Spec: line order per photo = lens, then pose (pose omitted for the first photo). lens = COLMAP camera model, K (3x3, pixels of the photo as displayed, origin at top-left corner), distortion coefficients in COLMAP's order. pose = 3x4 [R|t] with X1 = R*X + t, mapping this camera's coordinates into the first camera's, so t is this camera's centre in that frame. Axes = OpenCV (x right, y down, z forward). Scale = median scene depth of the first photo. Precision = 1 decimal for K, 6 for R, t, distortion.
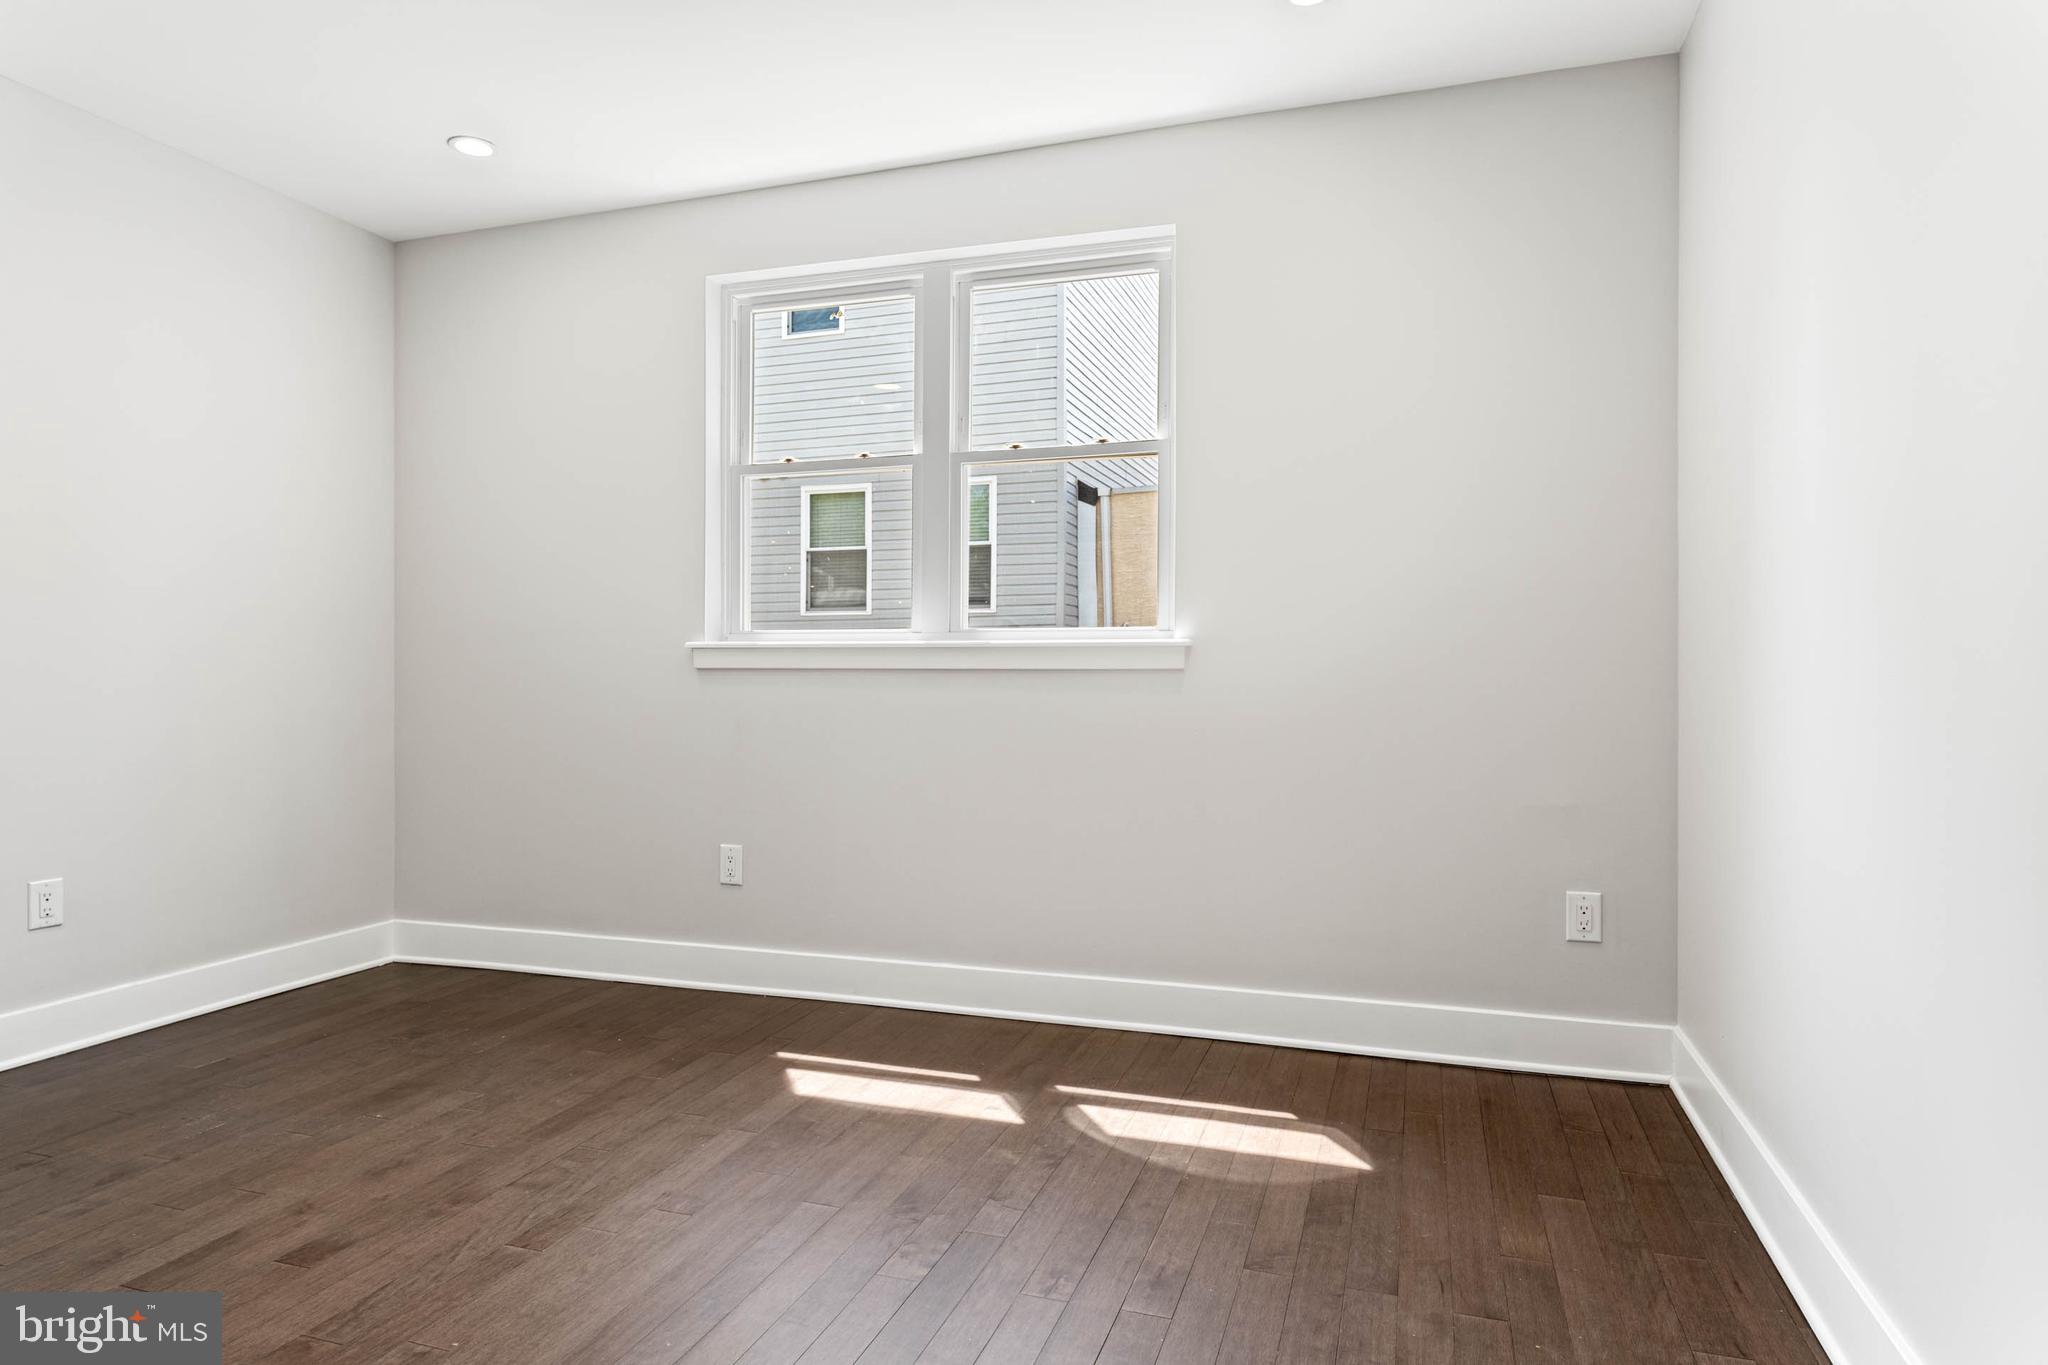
lens RADIAL K [[1172.3, 0, 1021.4], [0, 1172.3, 686.0], [0, 0, 1]] dist [-0.000628, -0.000060]
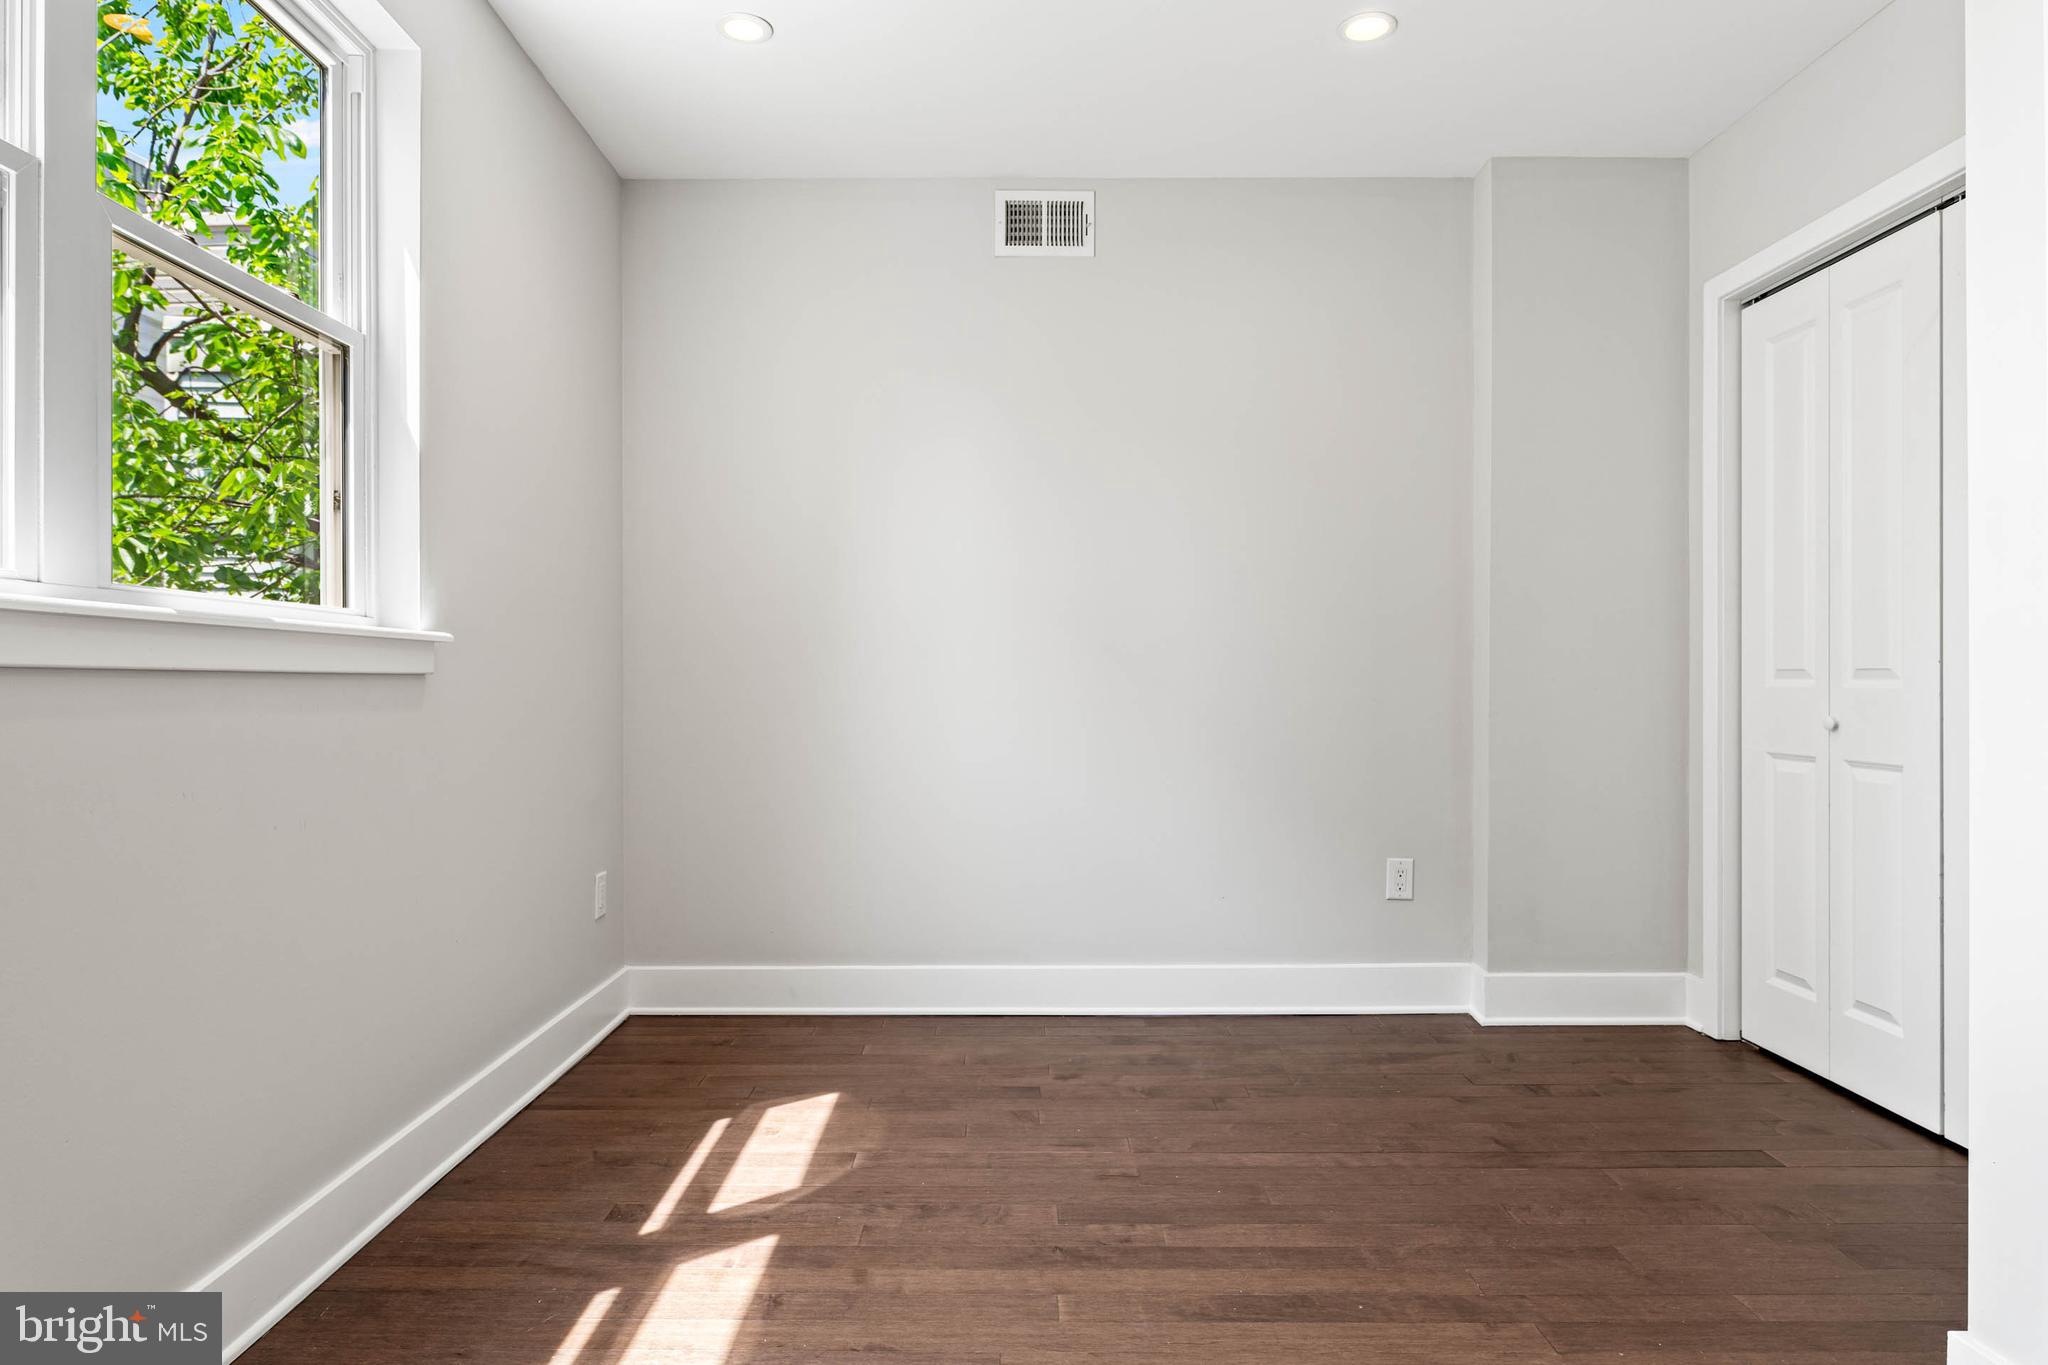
lens RADIAL K [[1177.8, 0, 1034.3], [0, 1177.8, 665.2], [0, 0, 1]] dist [-0.005482, -0.001739]
pose [[-0.332309, 0.012968, 0.943081, -0.812430], [0.012959, 0.999874, -0.009182, -0.010220], [-0.943082, 0.009170, -0.332435, 1.078595]]
